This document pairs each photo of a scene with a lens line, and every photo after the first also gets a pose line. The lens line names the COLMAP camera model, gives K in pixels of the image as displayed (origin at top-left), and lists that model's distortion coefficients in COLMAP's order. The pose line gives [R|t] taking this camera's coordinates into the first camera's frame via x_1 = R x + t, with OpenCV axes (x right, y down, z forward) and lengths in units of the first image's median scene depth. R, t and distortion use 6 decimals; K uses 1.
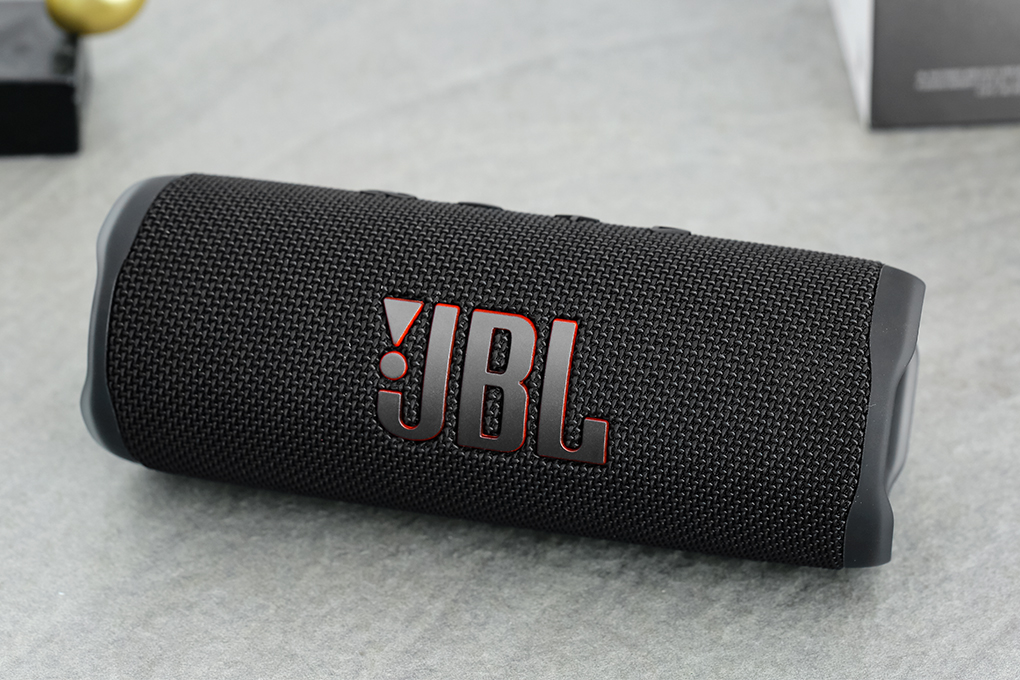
lens RADIAL K [[3147.8, 0, 513.0], [0, 3147.8, 342.5], [0, 0, 1]] dist [-0.023521, 0.000000]
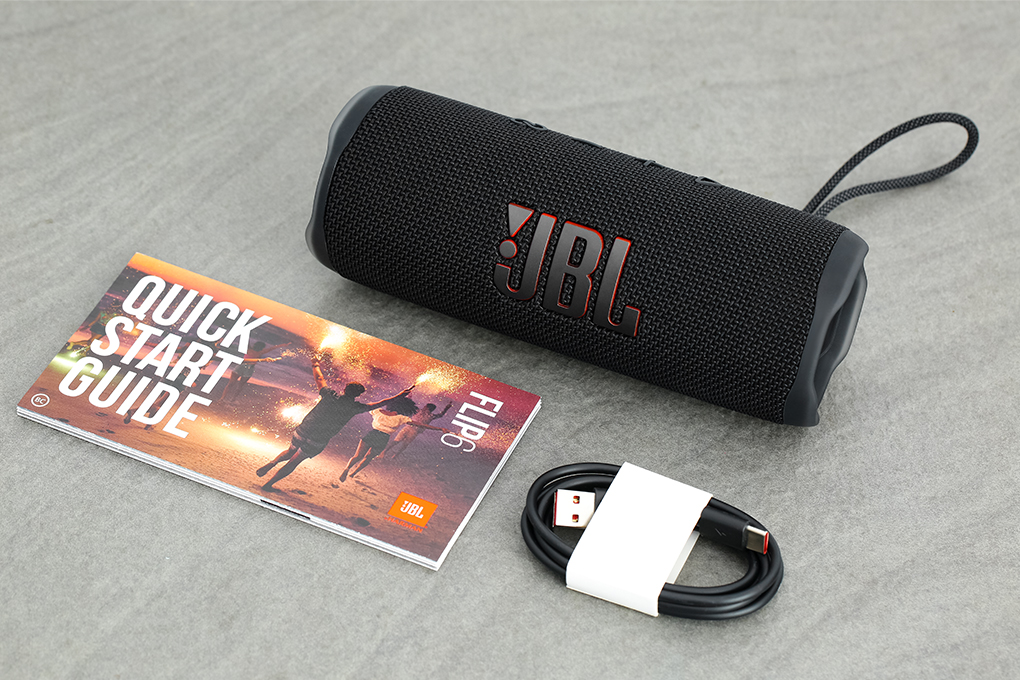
lens RADIAL K [[3147.8, 0, 509.3], [0, 3147.8, 338.1], [0, 0, 1]] dist [-0.023521, 0.000000]
pose [[0.982928, 0.159730, -0.091314, 0.107414], [-0.144551, 0.977466, 0.153834, -0.183615], [0.113829, -0.138008, 0.983868, -0.491878]]
